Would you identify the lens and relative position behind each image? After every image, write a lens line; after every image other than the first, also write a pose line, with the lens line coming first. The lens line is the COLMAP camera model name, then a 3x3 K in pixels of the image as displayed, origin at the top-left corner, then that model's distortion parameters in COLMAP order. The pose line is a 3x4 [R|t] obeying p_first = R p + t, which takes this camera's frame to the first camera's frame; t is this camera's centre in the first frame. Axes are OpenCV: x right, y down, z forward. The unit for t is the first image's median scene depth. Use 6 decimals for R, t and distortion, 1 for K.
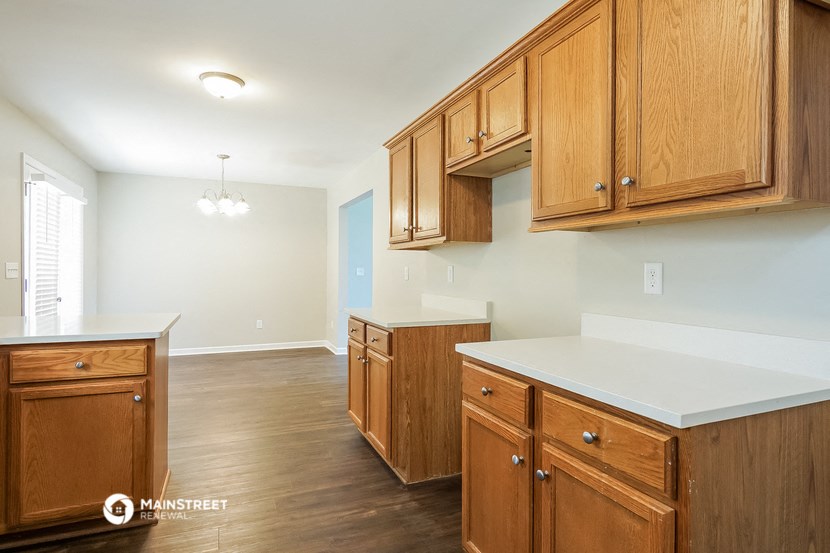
lens RADIAL K [[435.2, 0, 433.4], [0, 435.2, 273.3], [0, 0, 1]] dist [-0.000149, 0.000653]
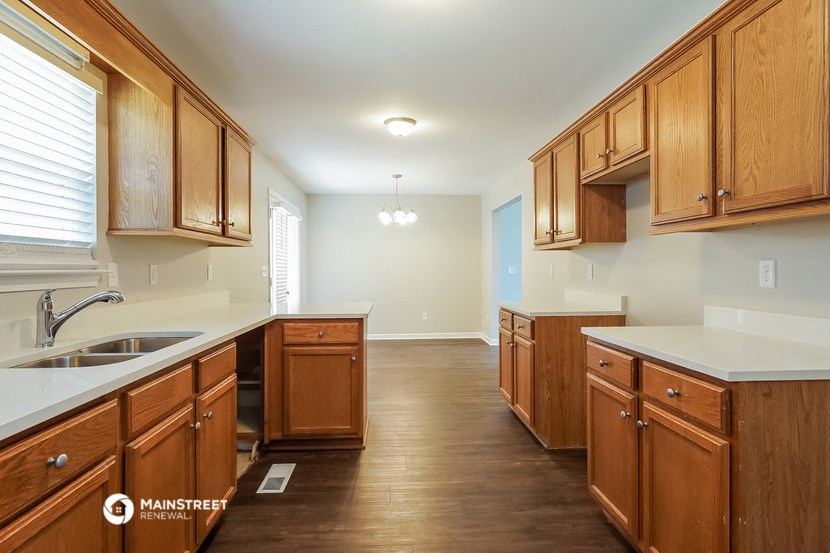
lens RADIAL K [[435.2, 0, 433.4], [0, 435.2, 273.3], [0, 0, 1]] dist [-0.000149, 0.000653]
pose [[0.938771, -0.007216, -0.344467, 0.063029], [0.008688, 0.999959, 0.002730, 0.000196], [0.344433, -0.005556, 0.938795, -0.237812]]
